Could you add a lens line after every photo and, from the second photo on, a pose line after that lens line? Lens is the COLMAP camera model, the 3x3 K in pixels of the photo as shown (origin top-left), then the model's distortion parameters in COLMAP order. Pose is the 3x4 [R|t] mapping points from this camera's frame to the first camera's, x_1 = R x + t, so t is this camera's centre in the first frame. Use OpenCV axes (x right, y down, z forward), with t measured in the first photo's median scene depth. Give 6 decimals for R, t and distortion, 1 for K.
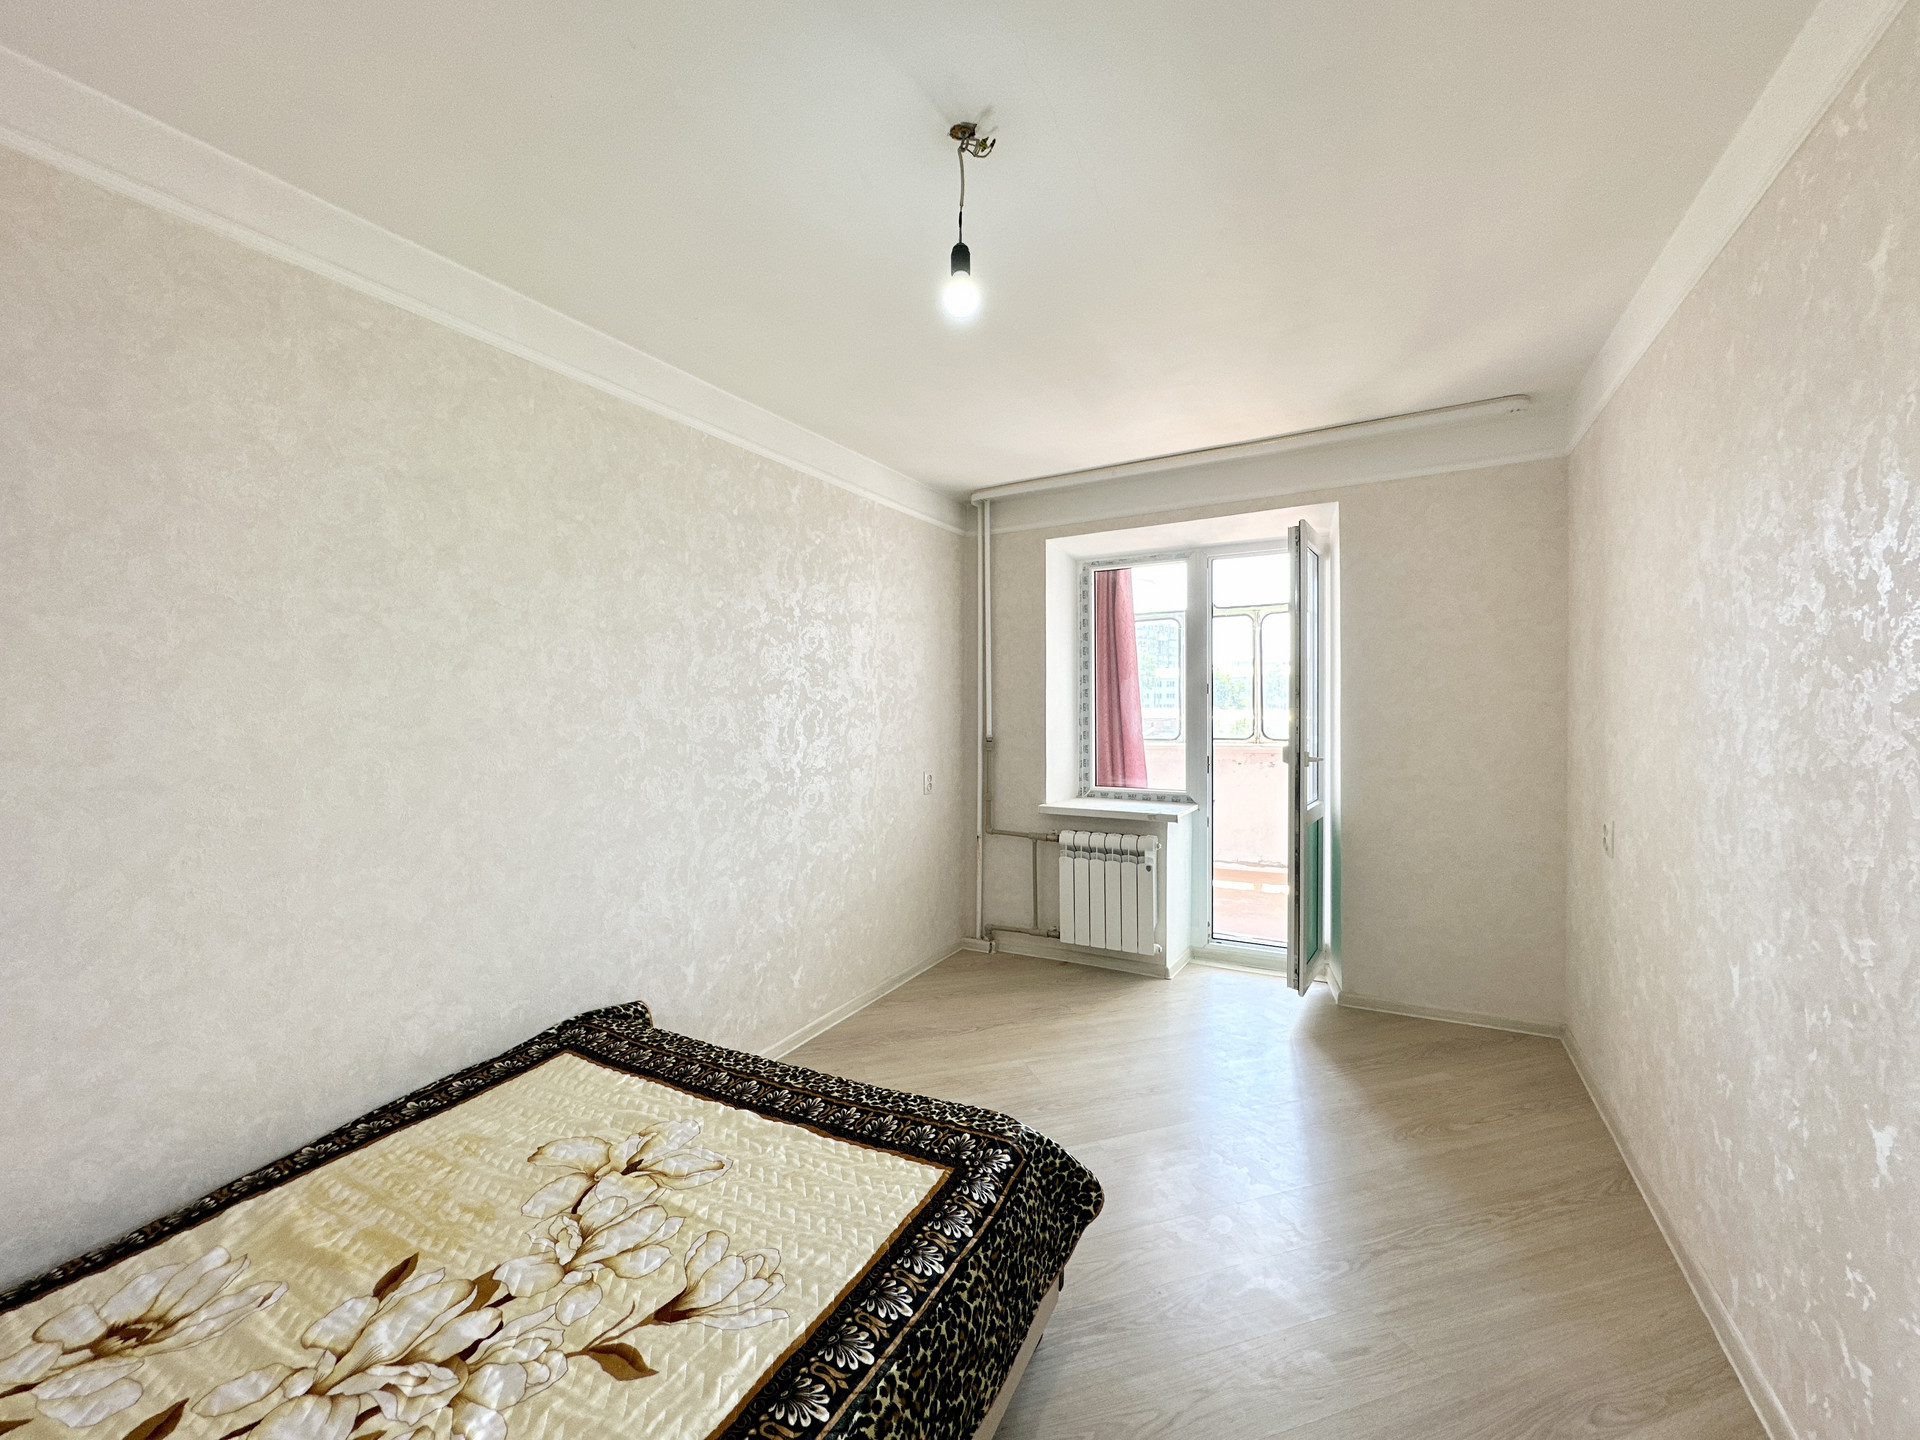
lens RADIAL K [[769.8, 0, 963.3], [0, 769.8, 720.7], [0, 0, 1]] dist [-0.001833, 0.000205]
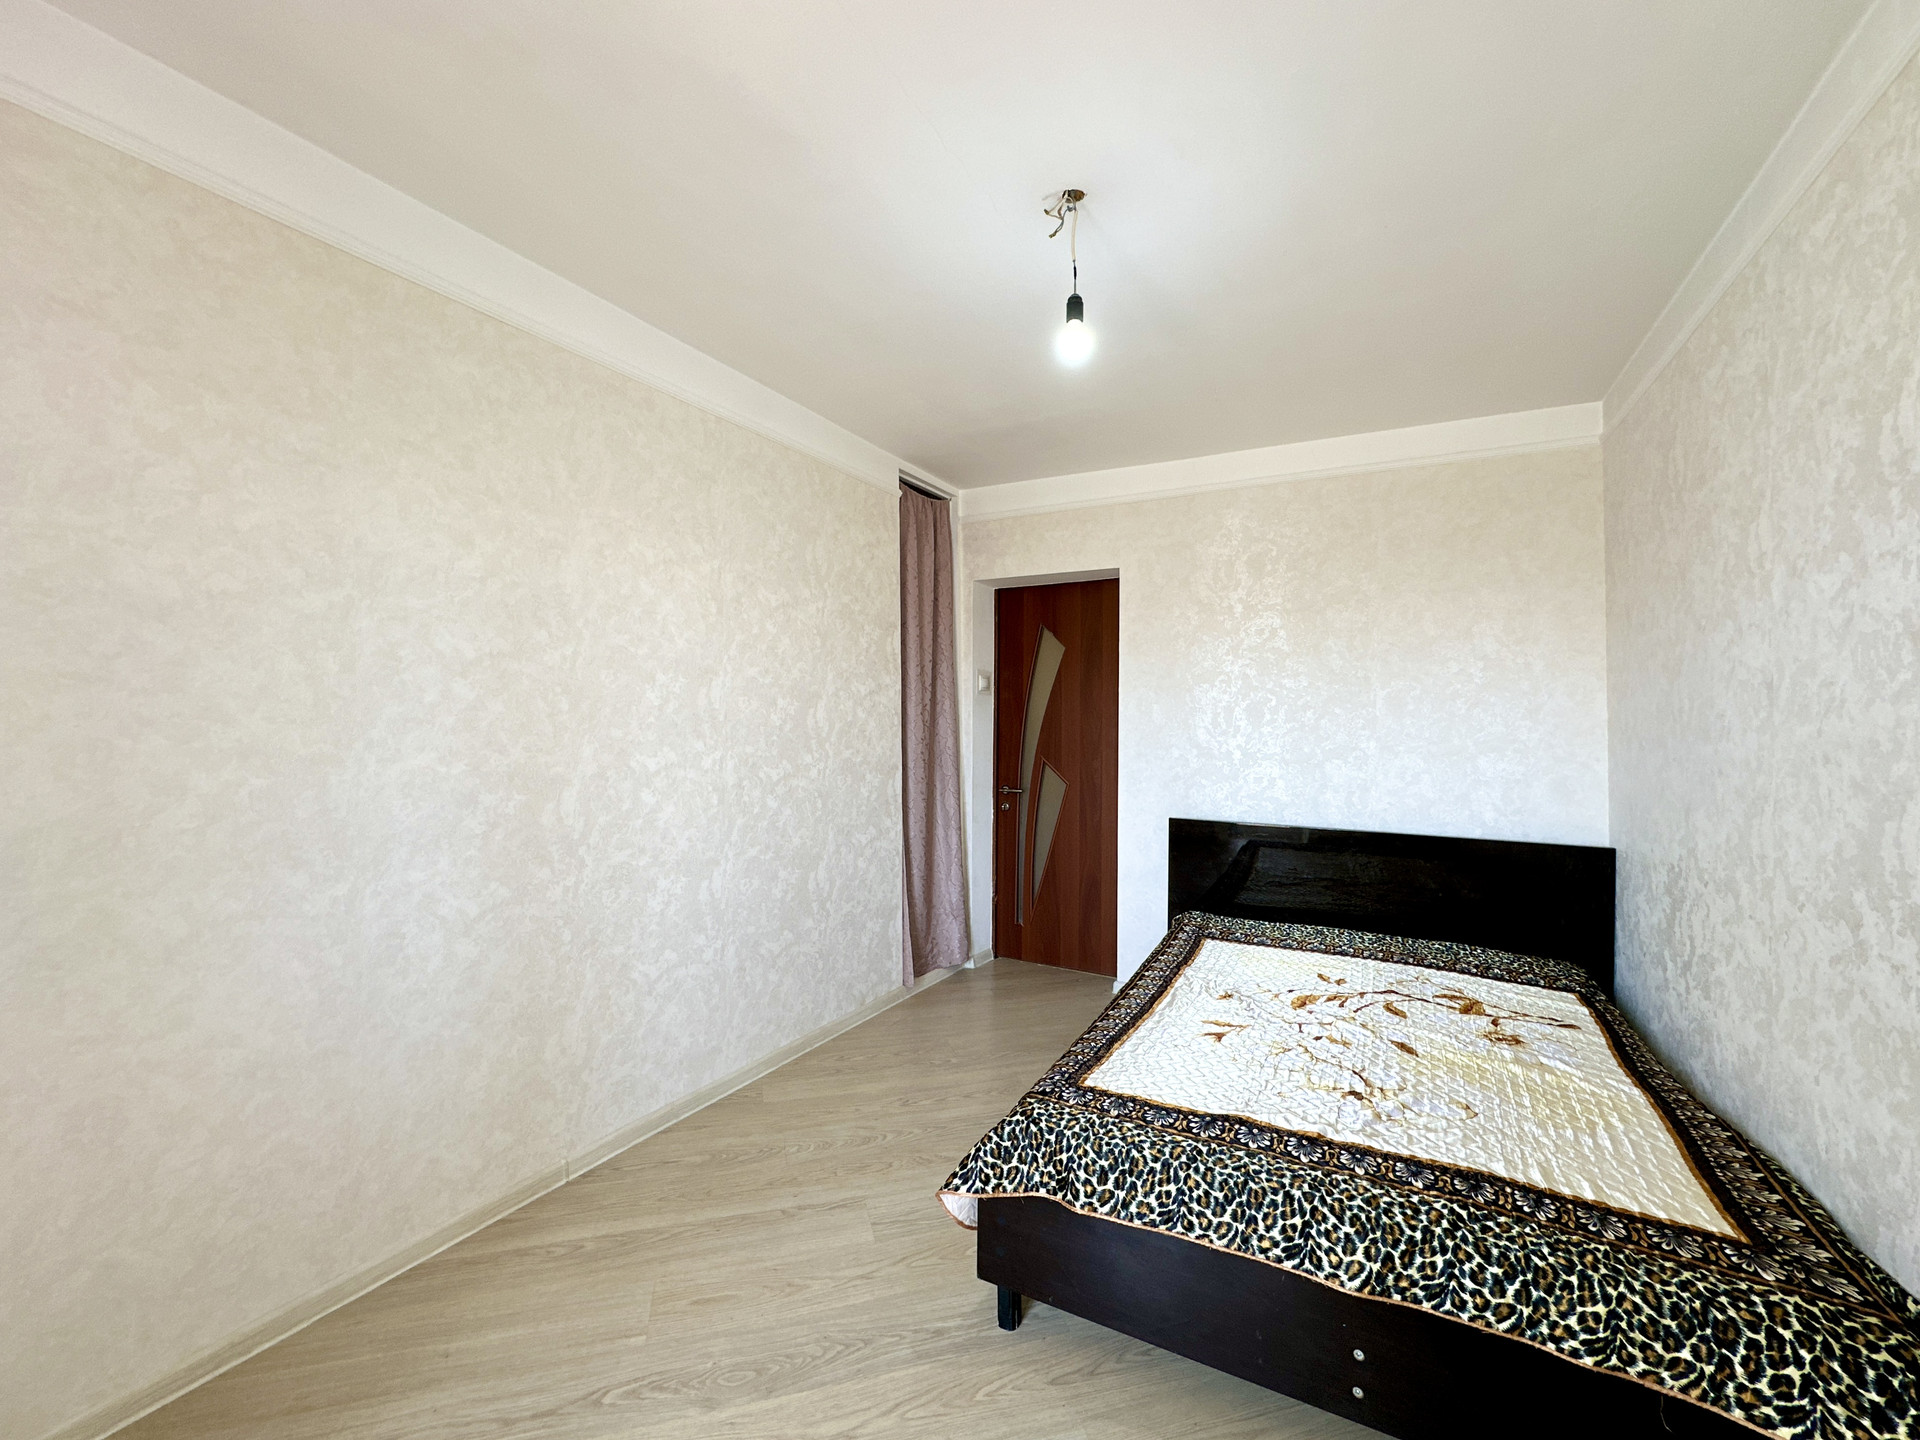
lens RADIAL K [[769.8, 0, 963.3], [0, 769.8, 720.7], [0, 0, 1]] dist [-0.001833, 0.000205]
pose [[-0.999990, 0.000475, 0.004491, 0.158894], [0.000611, 0.999543, 0.030224, -0.015755], [-0.004475, 0.030227, -0.999533, 2.187729]]
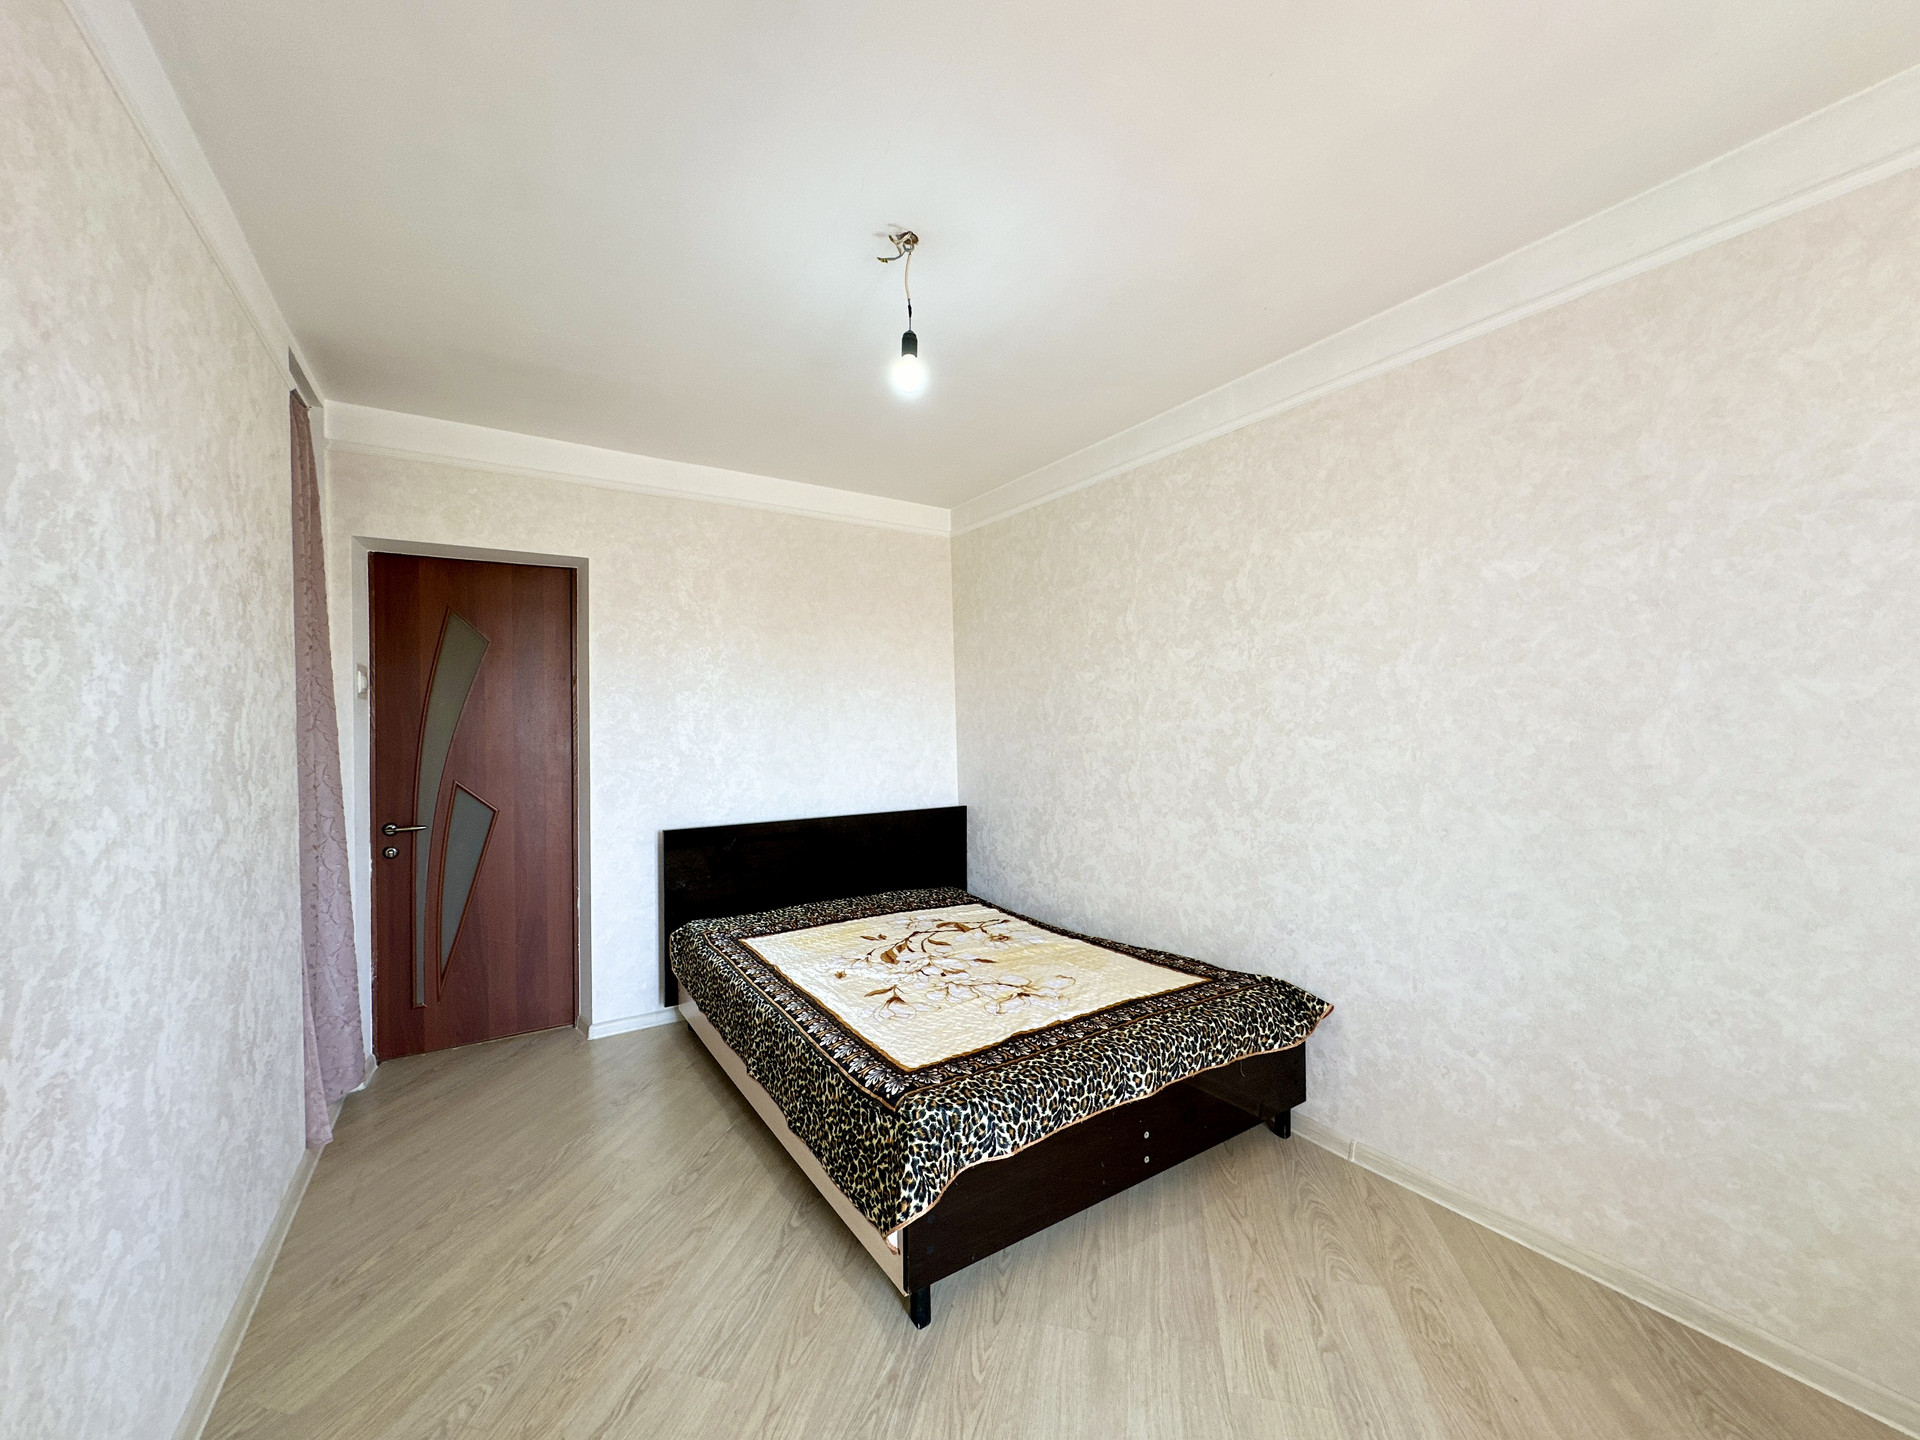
lens RADIAL K [[761.9, 0, 951.9], [0, 761.9, 721.1], [0, 0, 1]] dist [-0.001559, 0.000174]
pose [[-0.493743, 0.014235, -0.869492, 1.039698], [-0.007751, 0.999754, 0.020769, -0.020524], [0.869574, 0.016994, -0.493511, 1.682250]]
